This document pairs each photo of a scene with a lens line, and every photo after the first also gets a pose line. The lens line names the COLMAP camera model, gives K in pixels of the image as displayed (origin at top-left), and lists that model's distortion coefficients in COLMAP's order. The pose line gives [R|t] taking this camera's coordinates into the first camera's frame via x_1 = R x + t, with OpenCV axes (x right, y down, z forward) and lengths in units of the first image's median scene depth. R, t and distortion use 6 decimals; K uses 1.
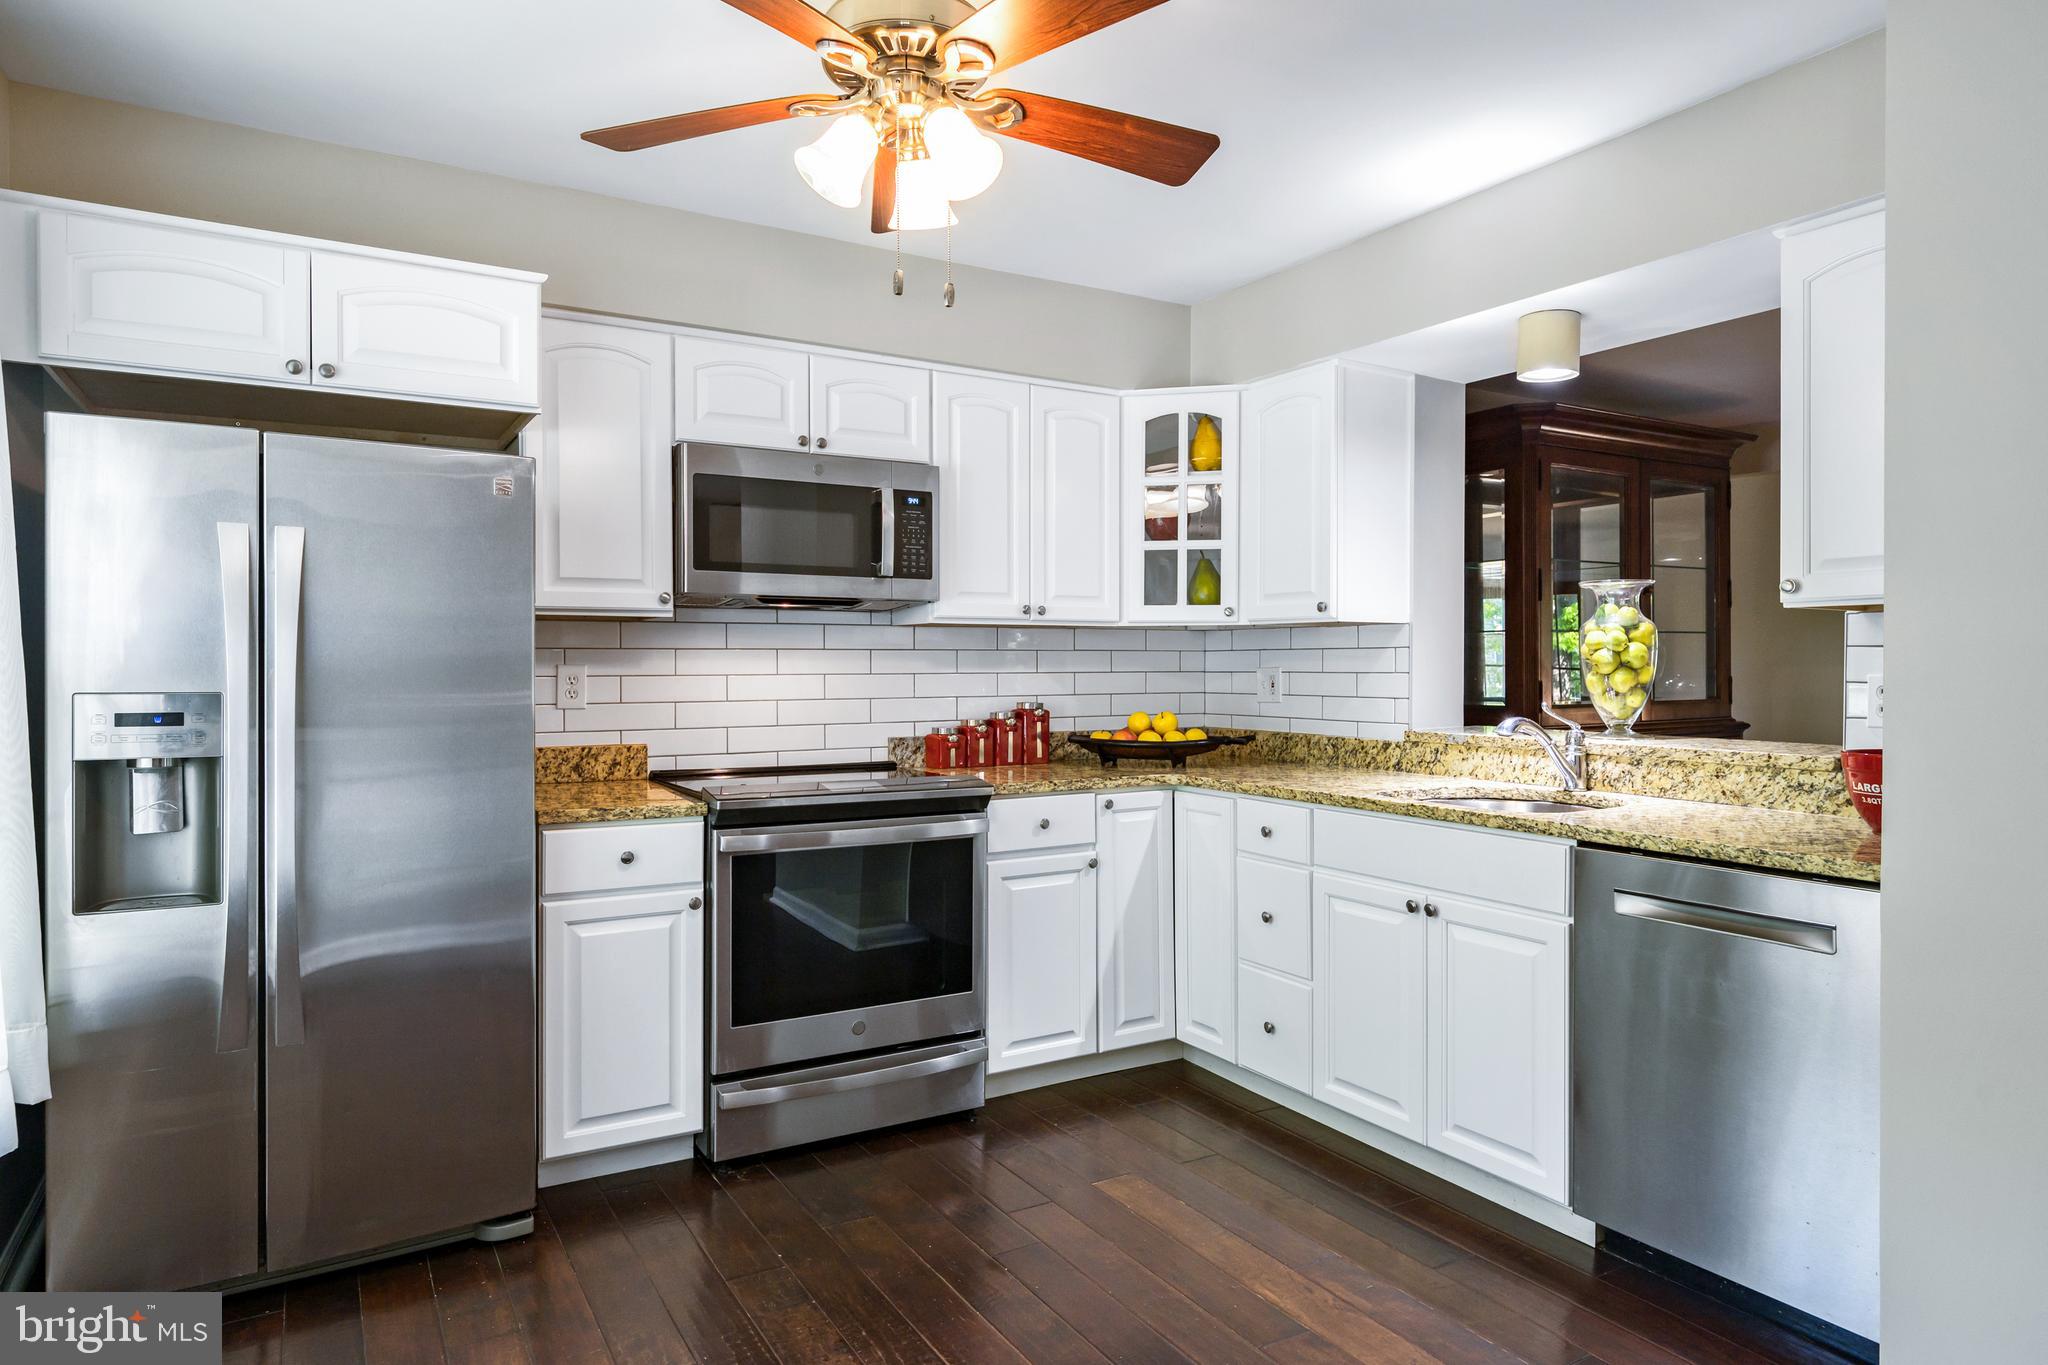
lens RADIAL K [[1221.7, 0, 1025.1], [0, 1221.7, 677.1], [0, 0, 1]] dist [0.004598, -0.001846]
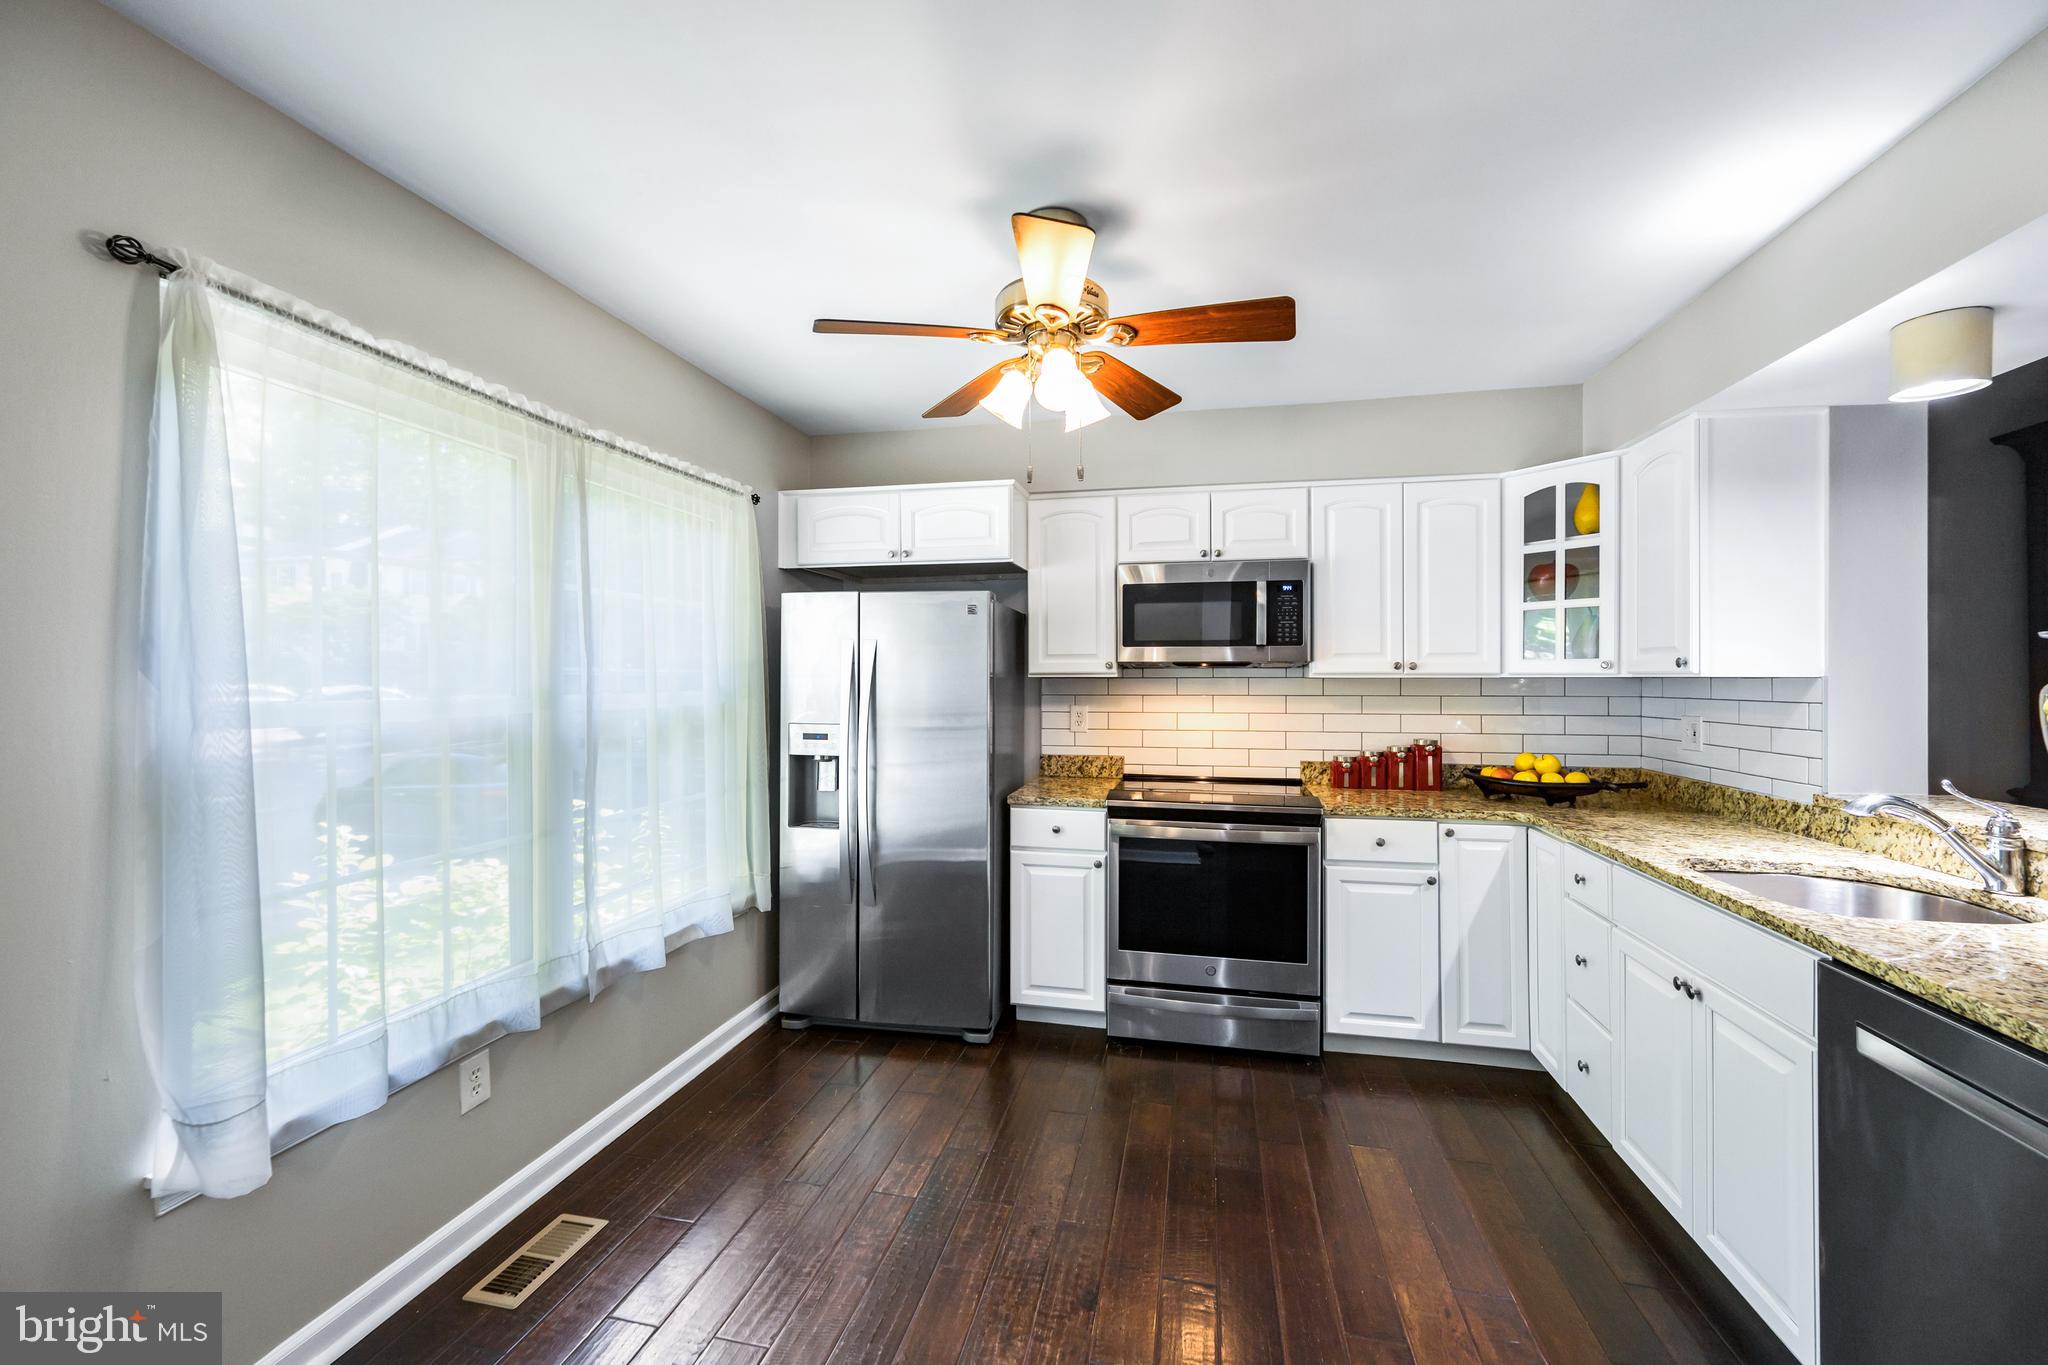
lens RADIAL K [[823.3, 0, 1022.0], [0, 823.3, 678.6], [0, 0, 1]] dist [0.003645, 0.000237]
pose [[0.729538, 0.000358, -0.683941, 0.324657], [-0.007633, 0.999942, -0.007618, -0.036437], [0.683898, 0.010778, 0.729498, 0.145301]]
